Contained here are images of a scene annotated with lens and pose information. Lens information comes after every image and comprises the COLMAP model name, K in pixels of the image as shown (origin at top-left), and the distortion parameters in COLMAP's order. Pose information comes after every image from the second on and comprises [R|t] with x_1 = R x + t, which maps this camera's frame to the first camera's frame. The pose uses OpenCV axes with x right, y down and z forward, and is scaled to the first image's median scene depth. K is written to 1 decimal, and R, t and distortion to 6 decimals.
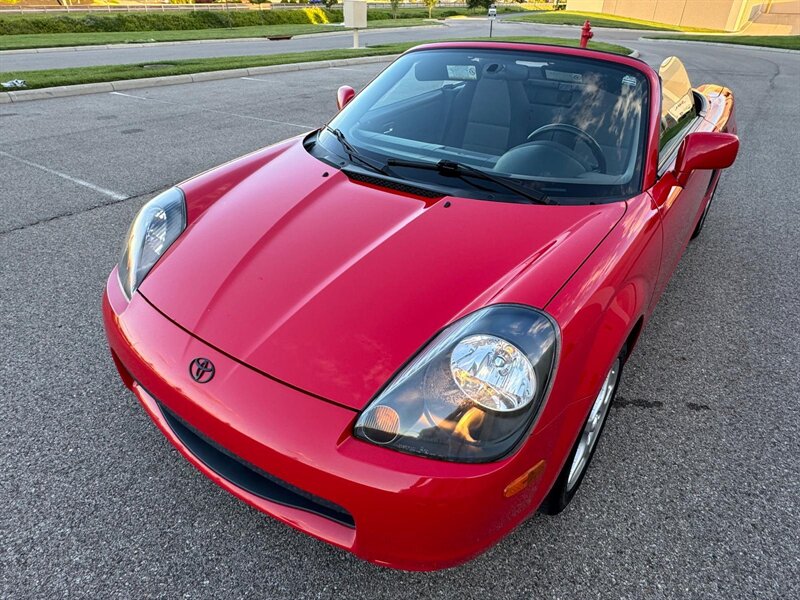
lens RADIAL K [[495.3, 0, 389.3], [0, 495.3, 298.4], [0, 0, 1]] dist [-0.003718, 0.001361]
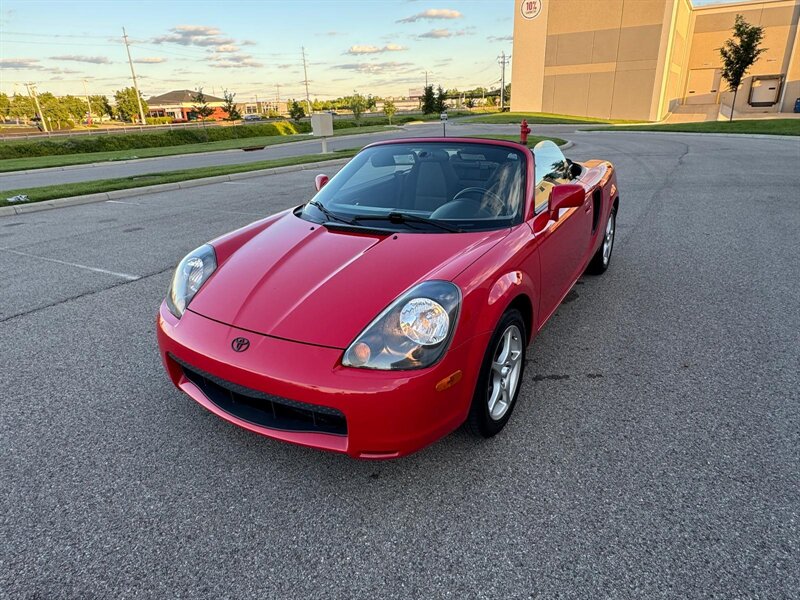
lens RADIAL K [[495.3, 0, 395.4], [0, 495.3, 296.1], [0, 0, 1]] dist [-0.003718, 0.001361]
pose [[0.995549, -0.073271, 0.059272, 0.001311], [0.082863, 0.980143, -0.180148, 0.022330], [-0.044896, 0.184258, 0.981852, -0.039147]]
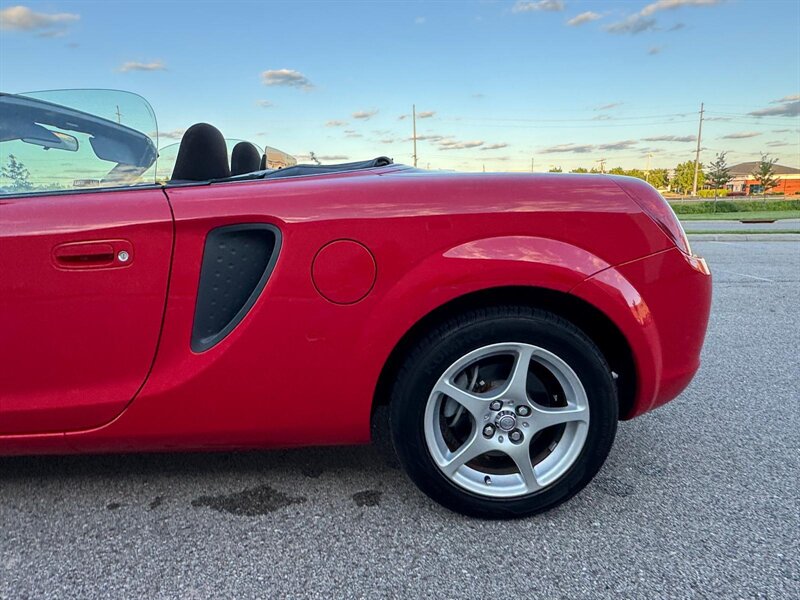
lens RADIAL K [[495.3, 0, 397.3], [0, 495.3, 302.9], [0, 0, 1]] dist [-0.003718, 0.001361]
pose [[0.598696, 0.141097, -0.788451, 0.163096], [-0.391857, 0.910115, -0.134680, -0.038202], [0.698578, 0.389592, 0.600172, 0.121826]]
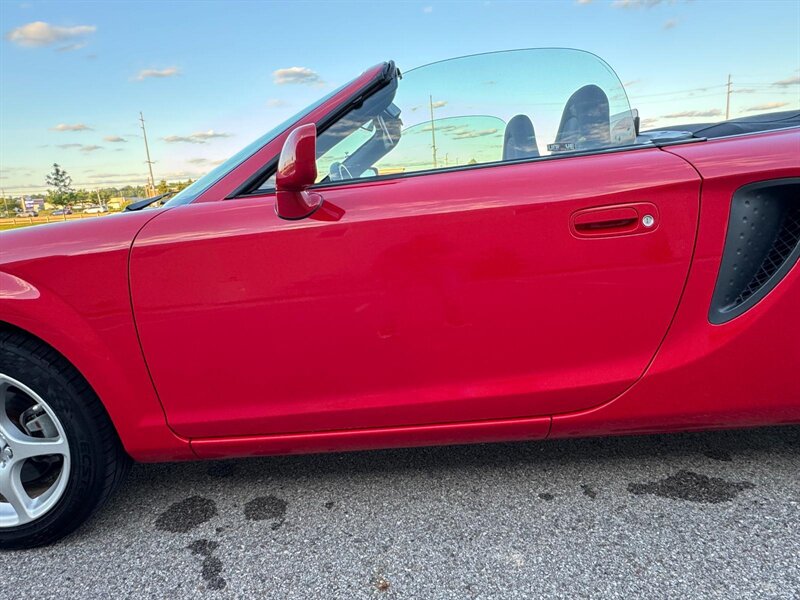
lens RADIAL K [[495.3, 0, 395.2], [0, 495.3, 293.8], [0, 0, 1]] dist [-0.003718, 0.001361]
pose [[0.567558, 0.118290, -0.814792, 0.120840], [-0.362025, 0.924679, -0.117932, -0.011831], [0.739470, 0.361908, 0.567633, 0.079628]]
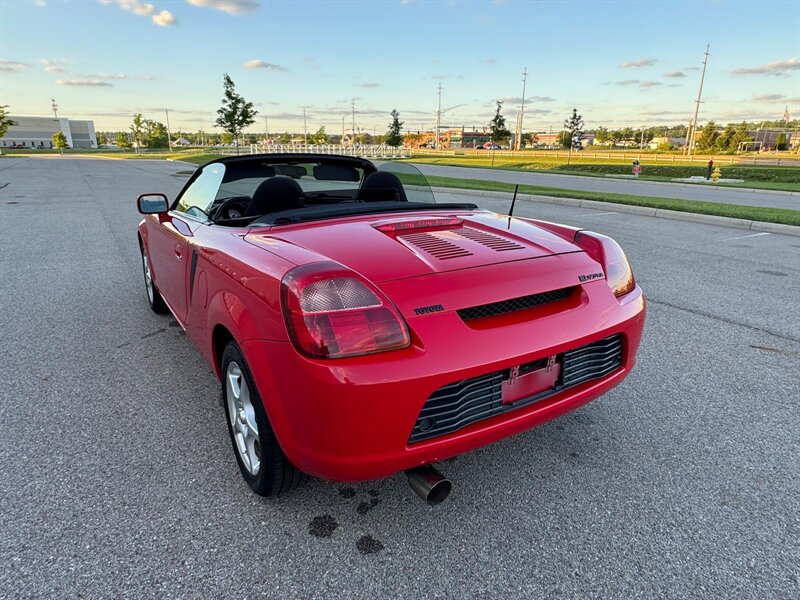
lens RADIAL K [[495.3, 0, 392.8], [0, 495.3, 302.6], [0, 0, 1]] dist [-0.003718, 0.001361]
pose [[-0.371922, 0.264094, -0.889904, 0.192789], [-0.492513, 0.756469, 0.430333, -0.117816], [0.786833, 0.598339, -0.151278, 0.209693]]
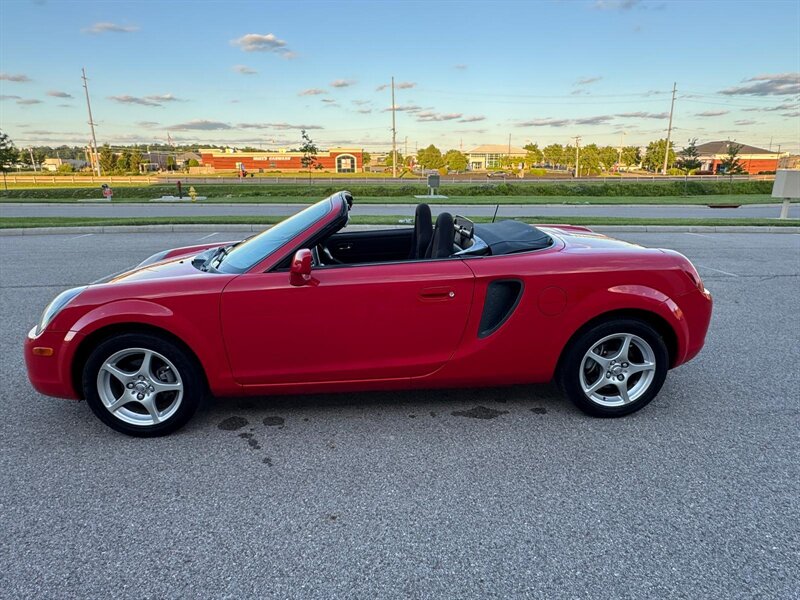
lens RADIAL K [[495.3, 0, 401.0], [0, 495.3, 301.7], [0, 0, 1]] dist [-0.003718, 0.001361]
pose [[0.643293, 0.183820, -0.743225, 0.184634], [-0.387668, 0.915313, -0.109161, -0.015316], [0.660217, 0.358348, 0.660076, 0.030928]]
